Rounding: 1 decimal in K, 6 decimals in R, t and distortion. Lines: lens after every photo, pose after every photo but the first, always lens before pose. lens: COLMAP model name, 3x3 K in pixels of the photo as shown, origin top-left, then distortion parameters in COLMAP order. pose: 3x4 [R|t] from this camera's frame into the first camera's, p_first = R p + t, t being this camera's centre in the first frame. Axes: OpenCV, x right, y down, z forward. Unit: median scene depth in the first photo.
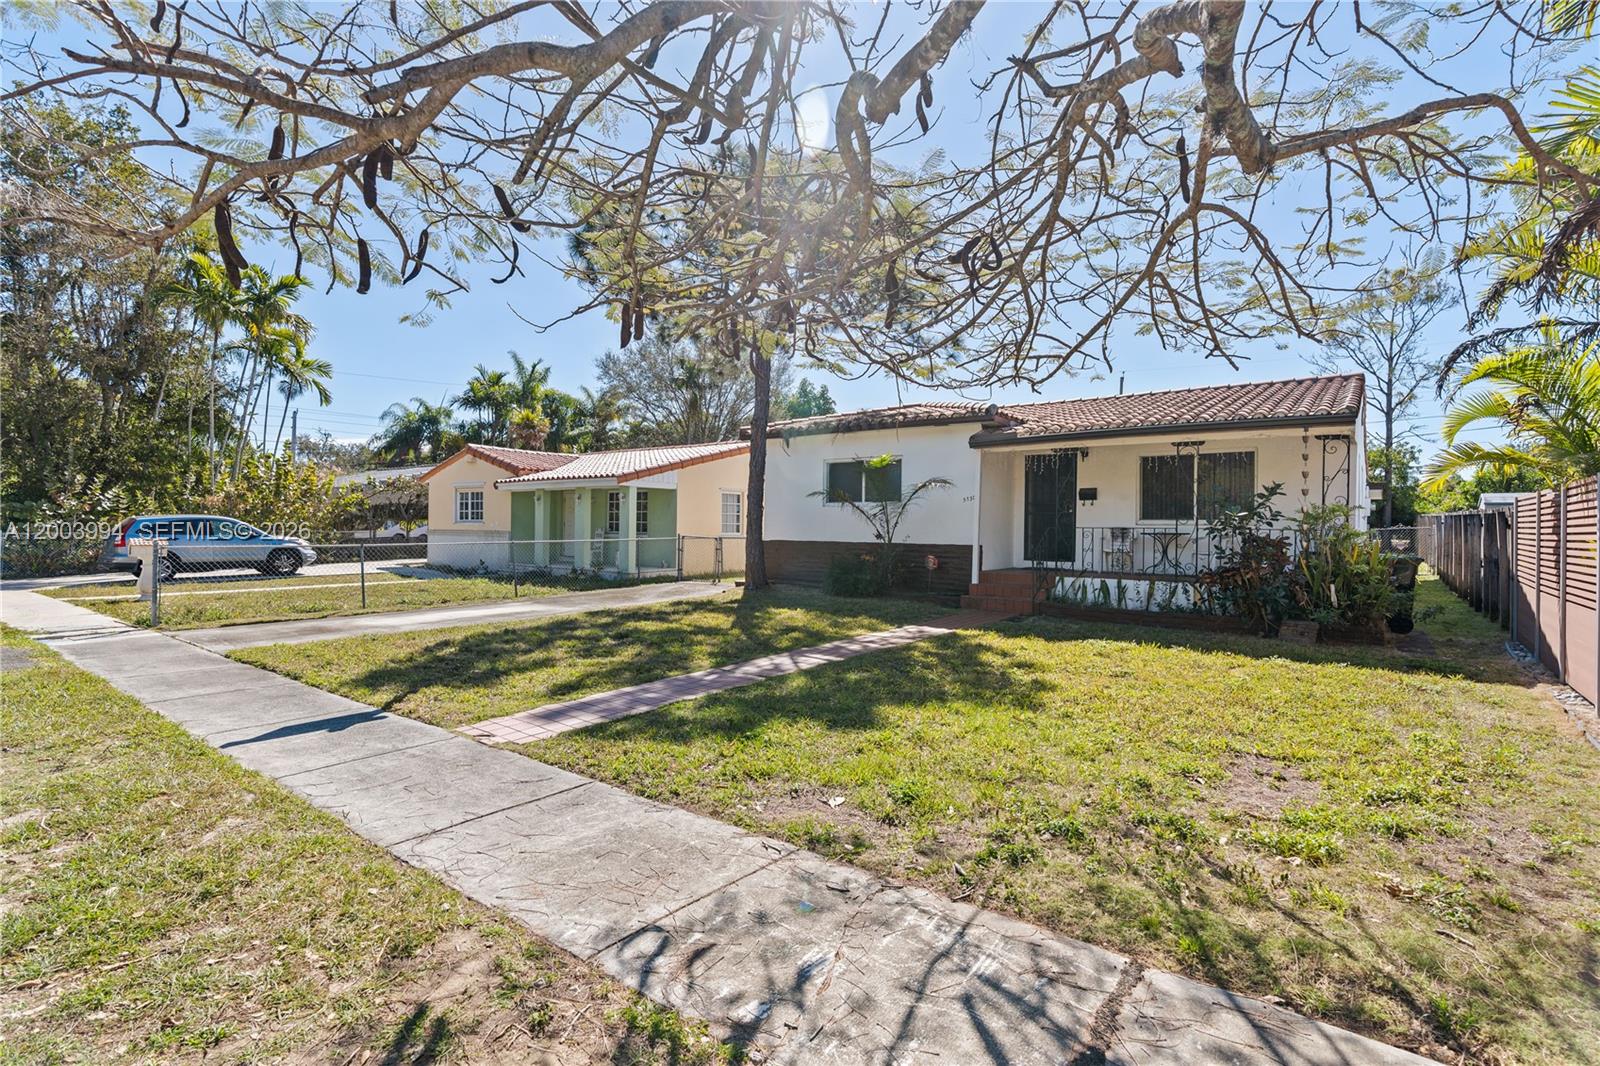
lens RADIAL K [[747.6, 0, 796.8], [0, 747.6, 529.0], [0, 0, 1]] dist [-0.002572, 0.000480]
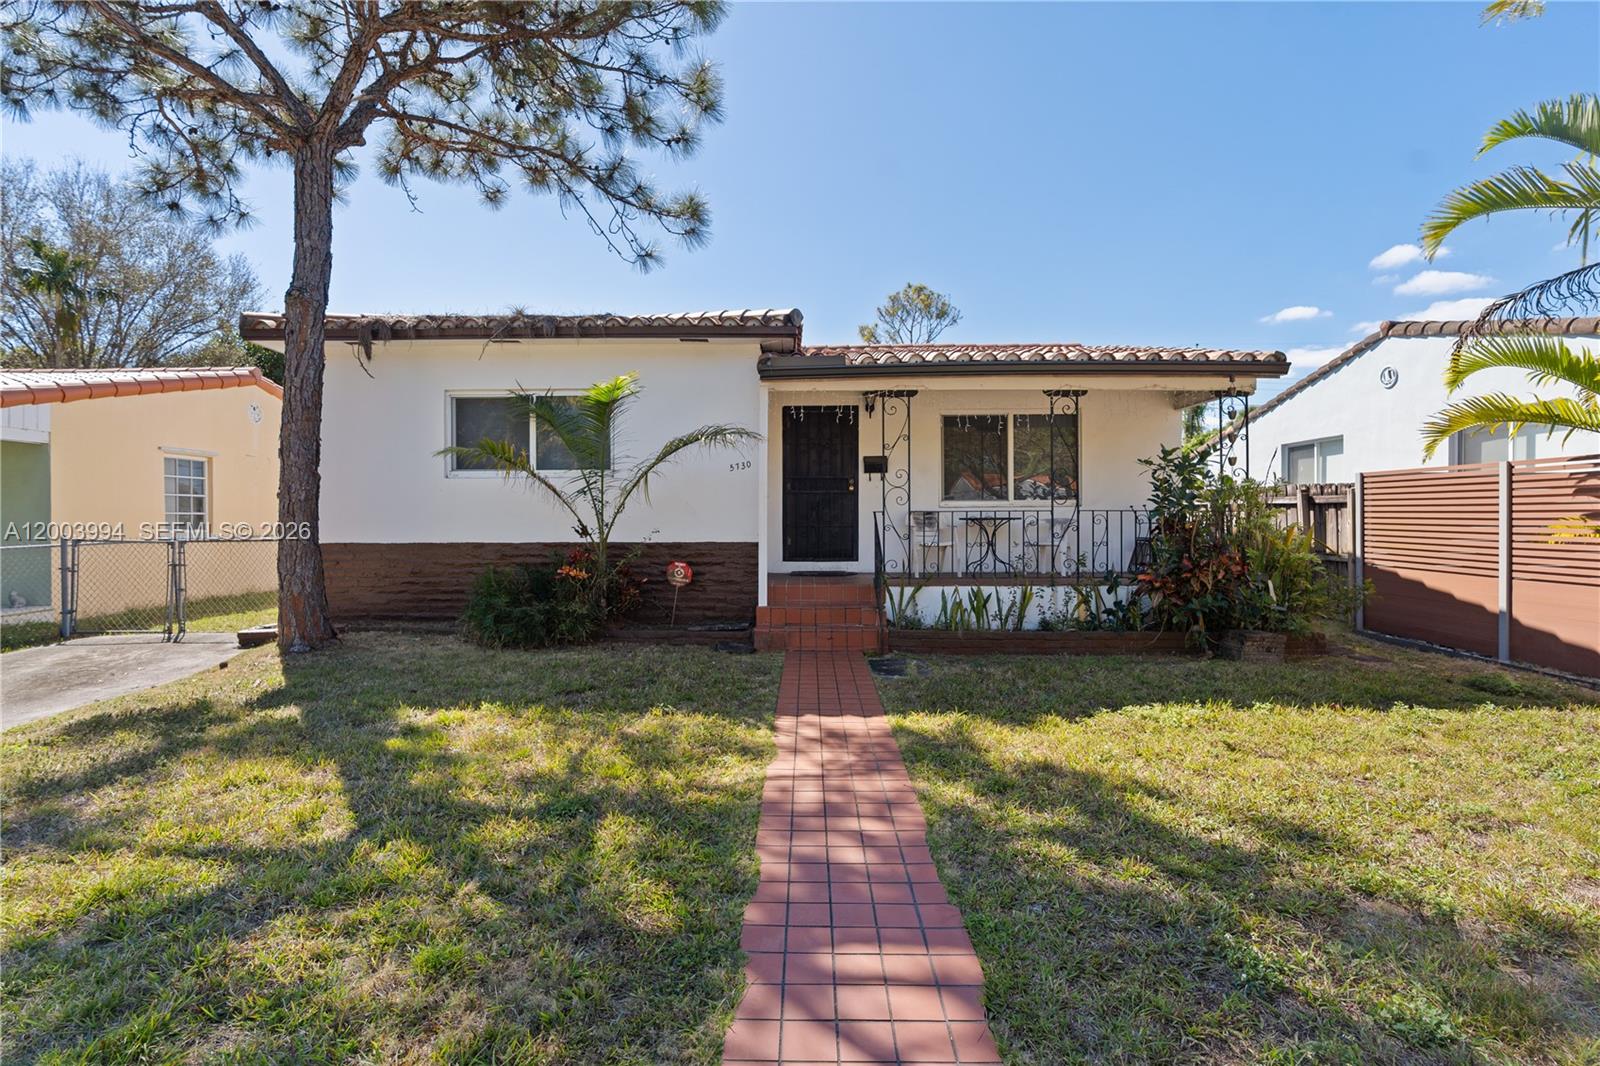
lens RADIAL K [[747.6, 0, 796.8], [0, 747.6, 529.0], [0, 0, 1]] dist [-0.002572, 0.000480]
pose [[0.798814, -0.023267, 0.601128, -0.097994], [0.013424, 0.999692, 0.020856, -0.001483], [-0.601428, -0.008590, 0.798880, 0.478465]]
